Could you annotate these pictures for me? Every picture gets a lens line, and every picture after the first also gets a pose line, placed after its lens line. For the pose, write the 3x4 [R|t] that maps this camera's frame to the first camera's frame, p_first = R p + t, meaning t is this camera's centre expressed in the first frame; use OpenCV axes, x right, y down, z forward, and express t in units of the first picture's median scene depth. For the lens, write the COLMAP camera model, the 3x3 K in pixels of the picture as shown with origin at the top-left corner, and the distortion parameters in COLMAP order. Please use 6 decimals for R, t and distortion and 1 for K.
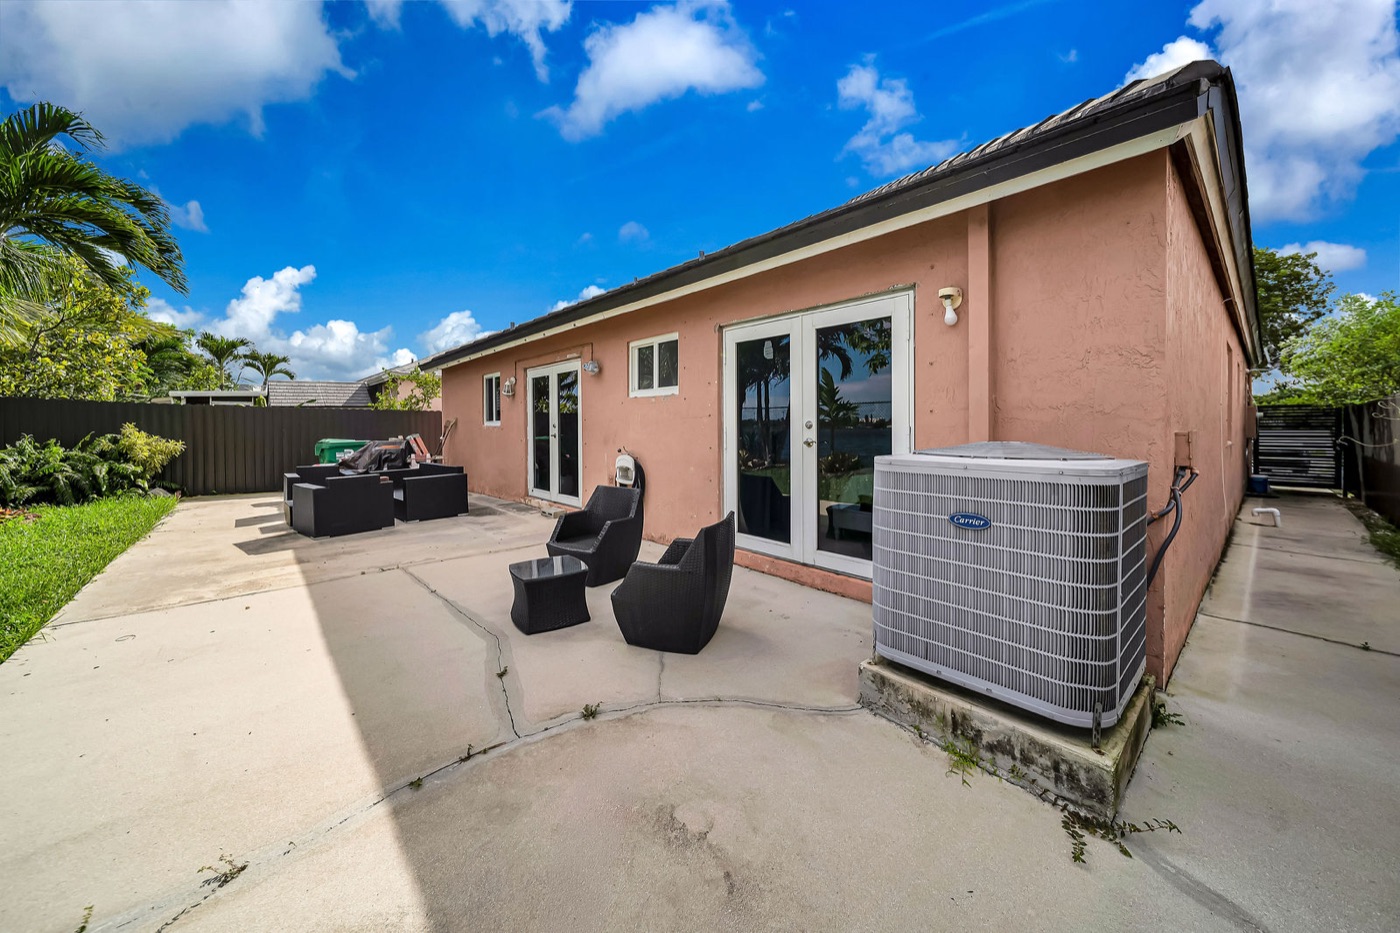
lens RADIAL K [[499.7, 0, 697.7], [0, 499.7, 436.1], [0, 0, 1]] dist [-0.003615, 0.000173]
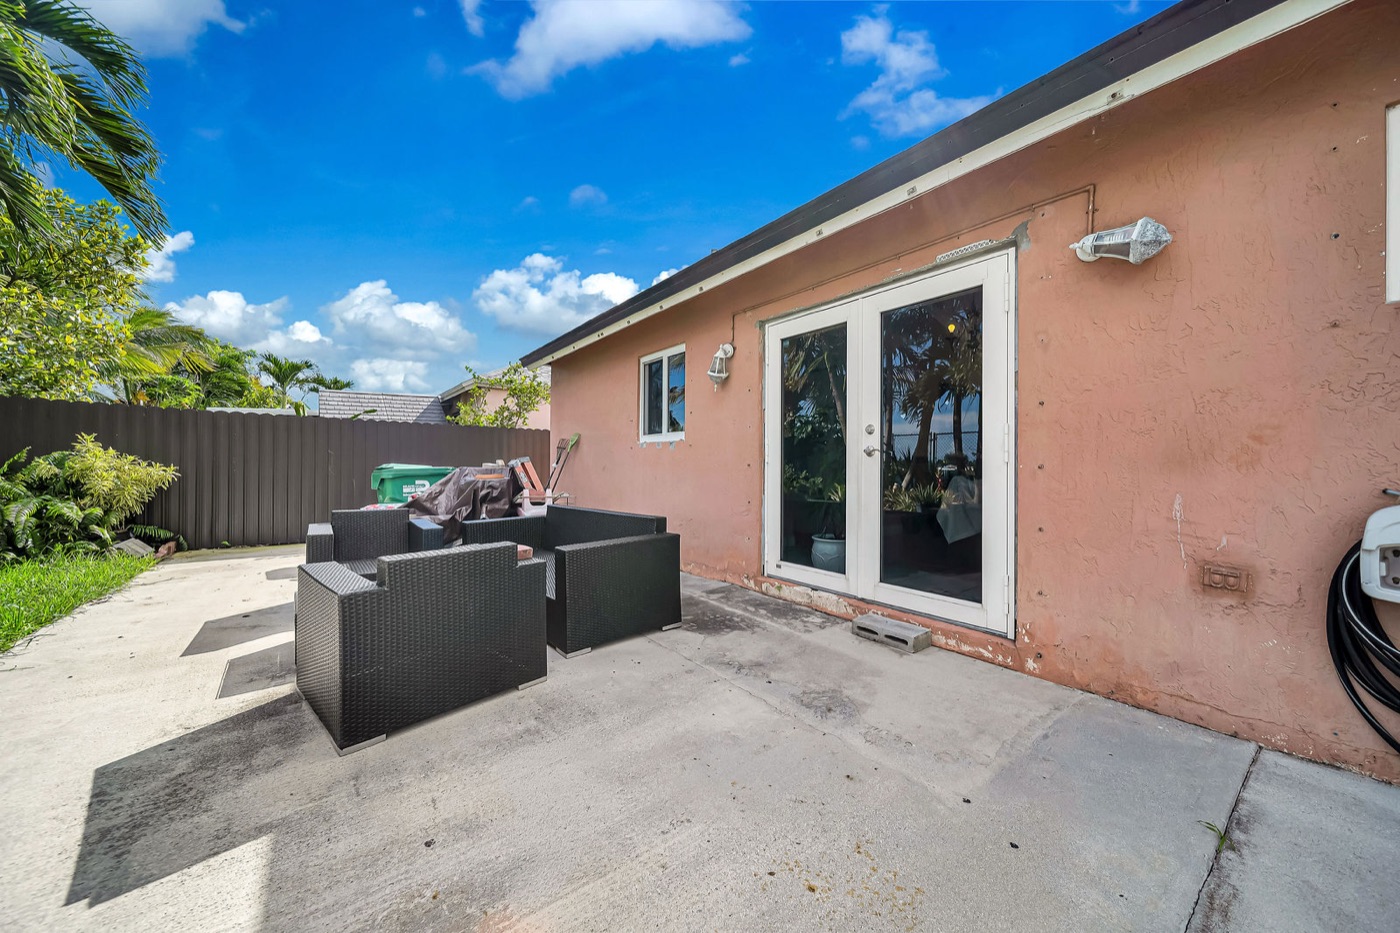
lens RADIAL K [[499.7, 0, 699.8], [0, 499.7, 463.7], [0, 0, 1]] dist [-0.003615, 0.000173]
pose [[0.996211, 0.005940, -0.086768, -0.319786], [-0.007540, 0.999807, -0.018120, 0.015138], [0.086643, 0.018706, 0.996064, 0.435598]]
